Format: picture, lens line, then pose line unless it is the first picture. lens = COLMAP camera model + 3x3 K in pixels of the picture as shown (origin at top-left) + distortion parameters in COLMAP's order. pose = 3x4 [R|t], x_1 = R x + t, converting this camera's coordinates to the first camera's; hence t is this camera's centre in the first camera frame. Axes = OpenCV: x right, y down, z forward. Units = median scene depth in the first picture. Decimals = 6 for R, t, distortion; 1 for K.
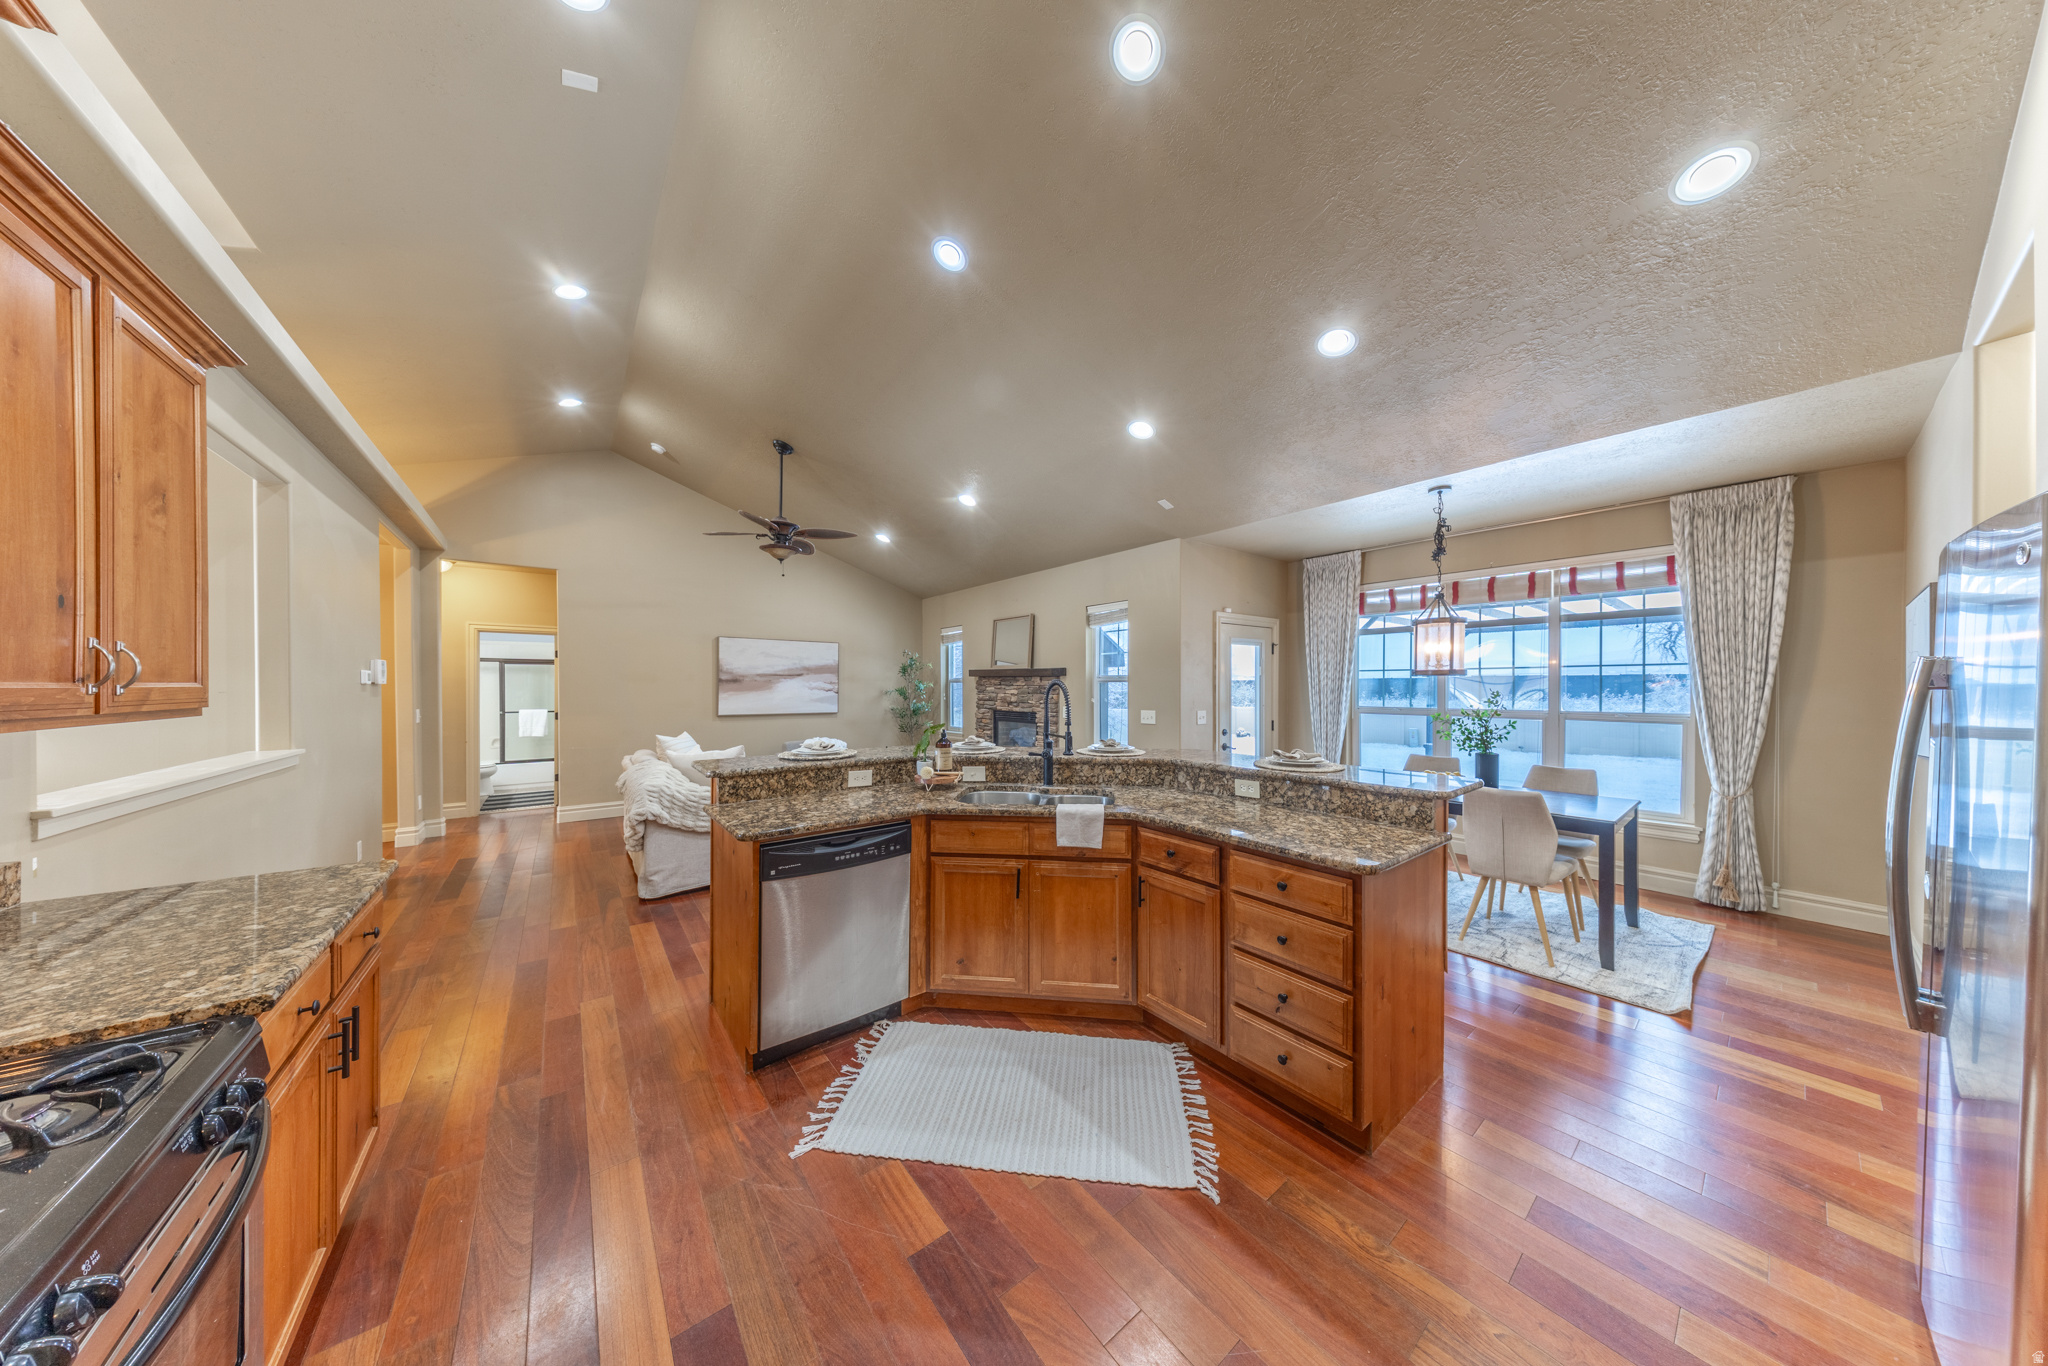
lens RADIAL K [[581.7, 0, 1028.8], [0, 581.7, 687.2], [0, 0, 1]] dist [0.000512, -0.000057]
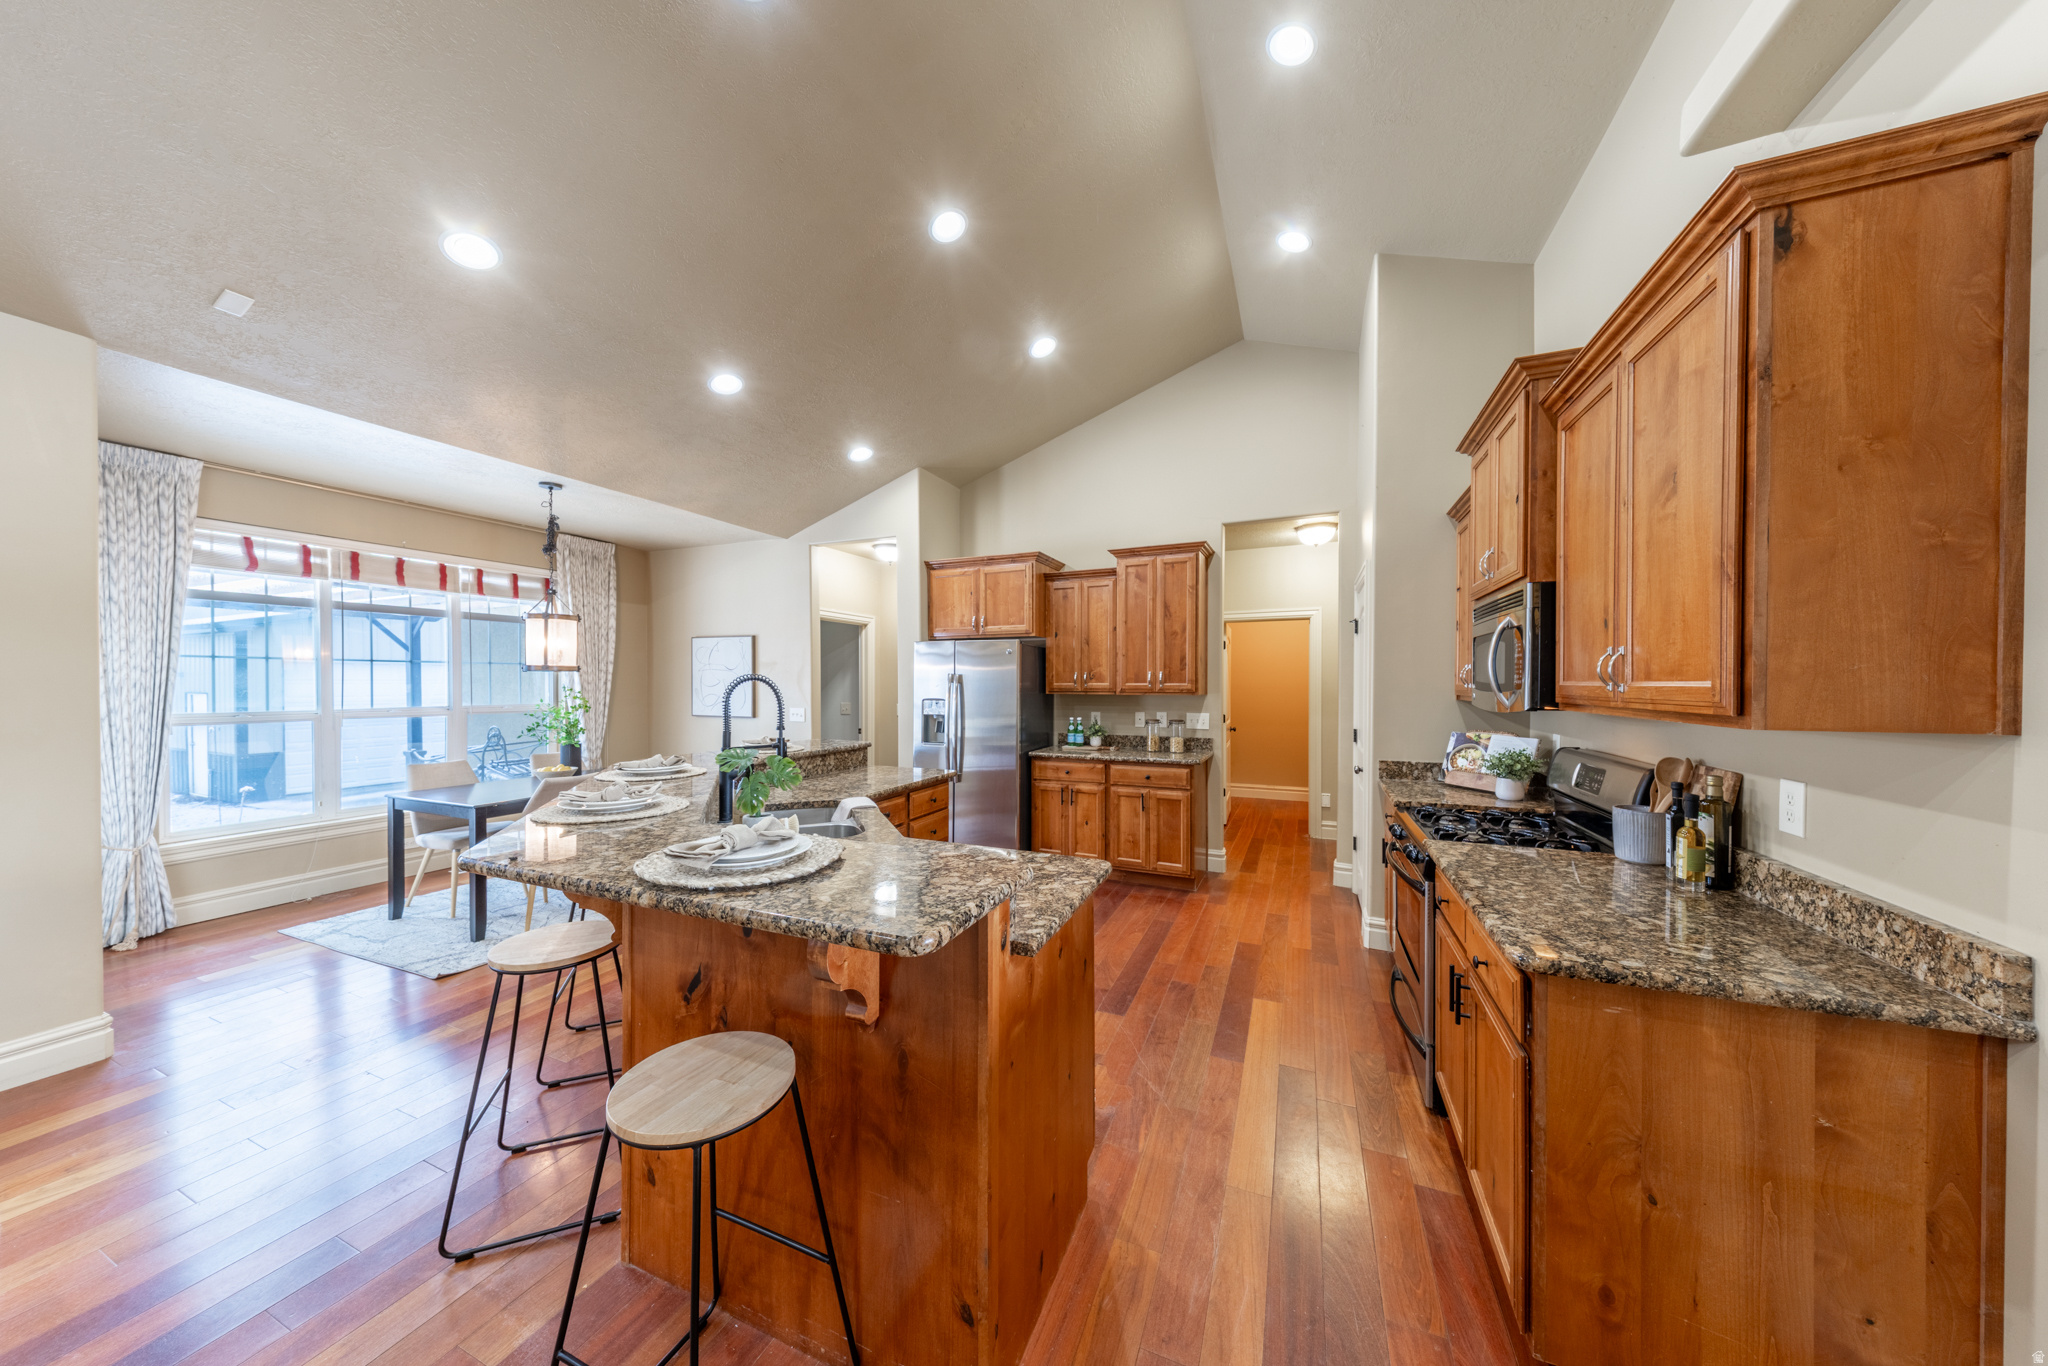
lens RADIAL K [[651.0, 0, 1019.8], [0, 651.0, 690.6], [0, 0, 1]] dist [0.009128, -0.001824]
pose [[-0.477237, -0.012411, 0.878687, -0.376306], [-0.000252, 0.999902, 0.013986, -0.001638], [-0.878775, 0.006453, -0.477194, 0.470723]]
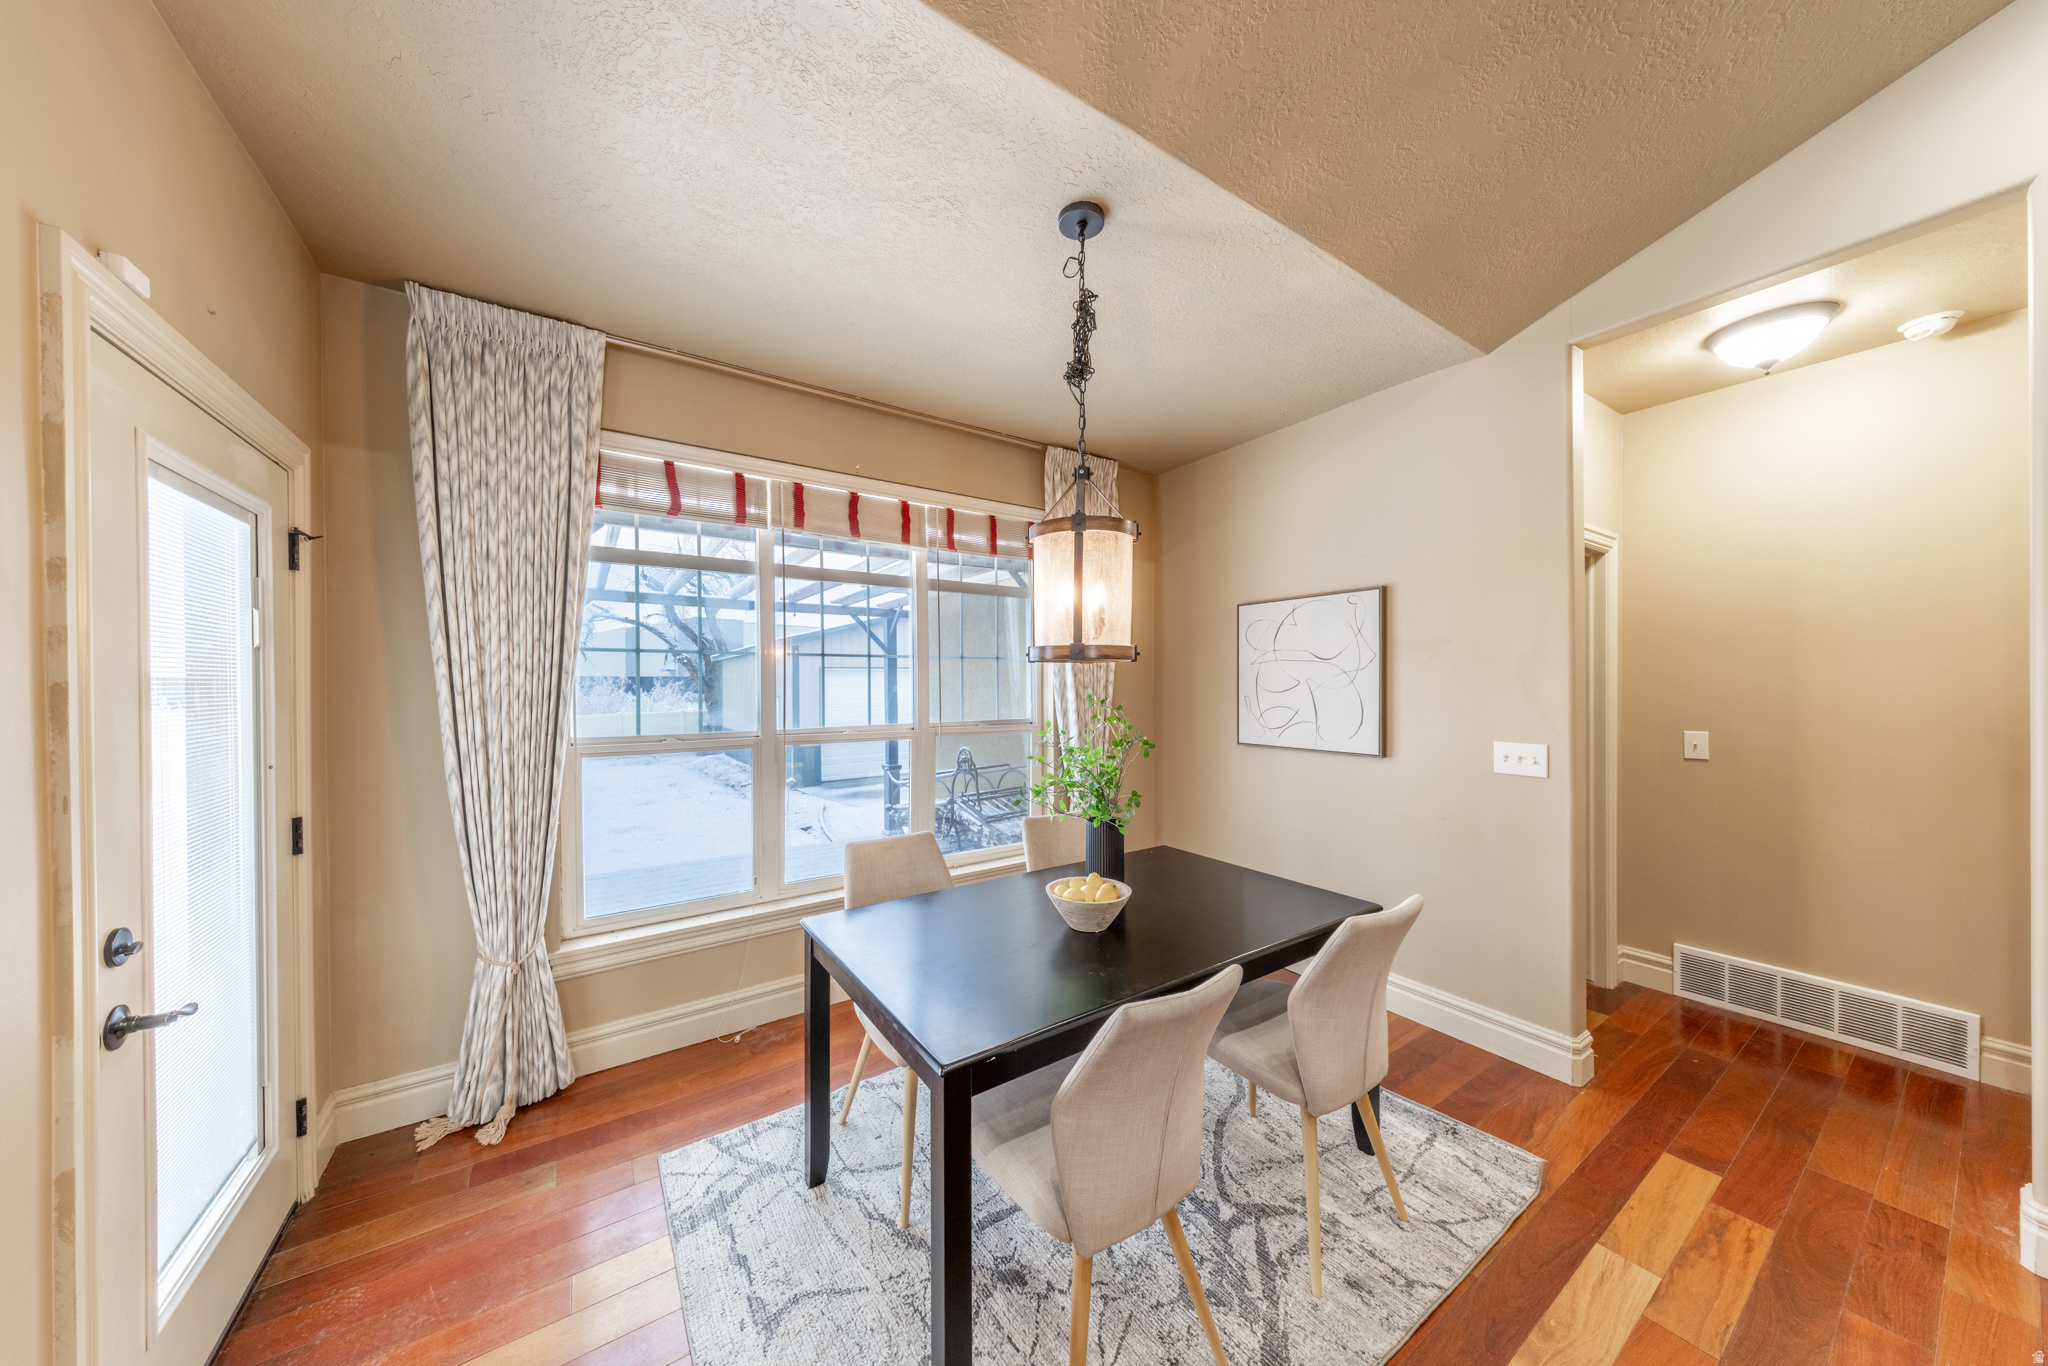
lens RADIAL K [[660.5, 0, 1026.0], [0, 660.5, 694.1], [0, 0, 1]] dist [0.006885, 0.000169]
pose [[0.077607, -0.013274, 0.996896, 0.122833], [0.007246, 0.999892, 0.012750, -0.001121], [-0.996958, 0.006234, 0.077695, 0.567587]]
